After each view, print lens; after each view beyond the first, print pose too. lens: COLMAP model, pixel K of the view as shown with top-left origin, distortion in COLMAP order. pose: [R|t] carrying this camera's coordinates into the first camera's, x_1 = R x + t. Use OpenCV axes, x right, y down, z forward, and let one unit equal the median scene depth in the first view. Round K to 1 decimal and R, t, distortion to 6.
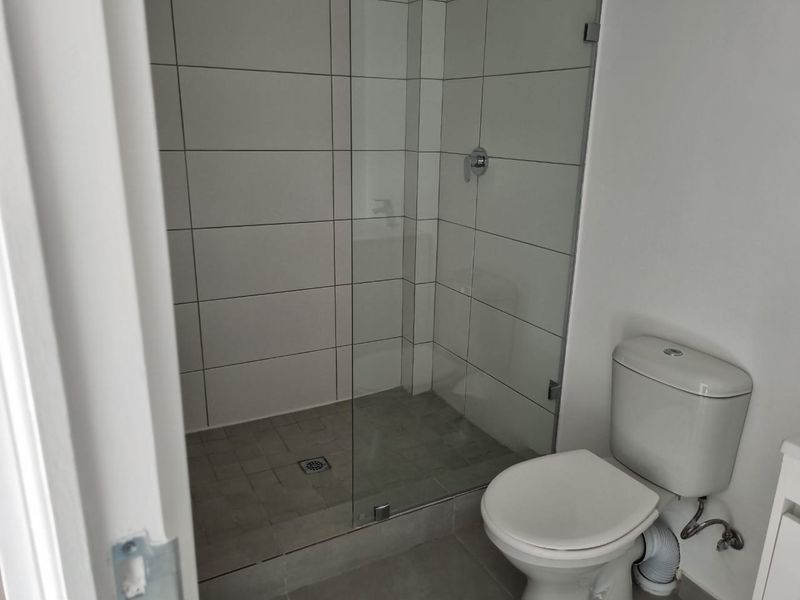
lens RADIAL K [[603.7, 0, 401.0], [0, 603.7, 295.7], [0, 0, 1]] dist [0.017543, -0.003968]
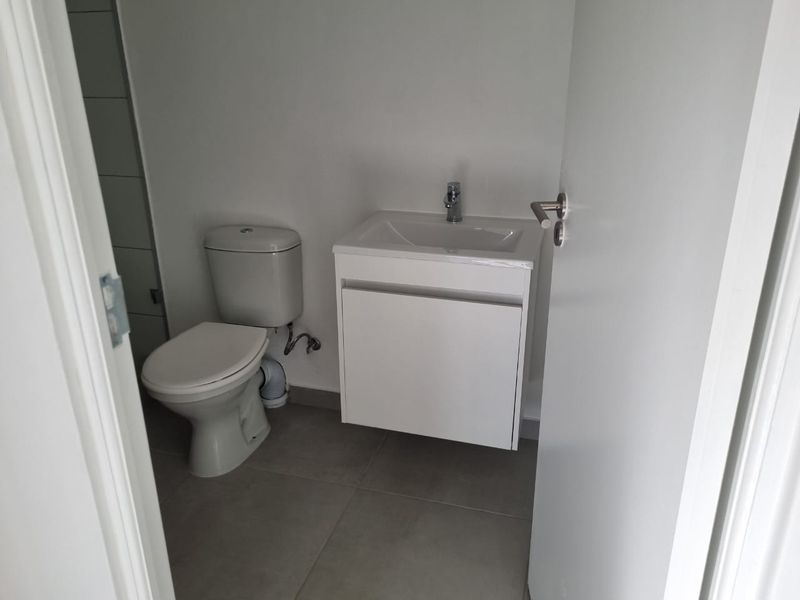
lens RADIAL K [[603.7, 0, 401.0], [0, 603.7, 295.7], [0, 0, 1]] dist [0.017543, -0.003968]
pose [[0.699018, -0.273033, 0.660929, -0.252067], [0.217132, 0.961644, 0.167615, 0.082848], [-0.681342, 0.026343, 0.731491, -0.235643]]
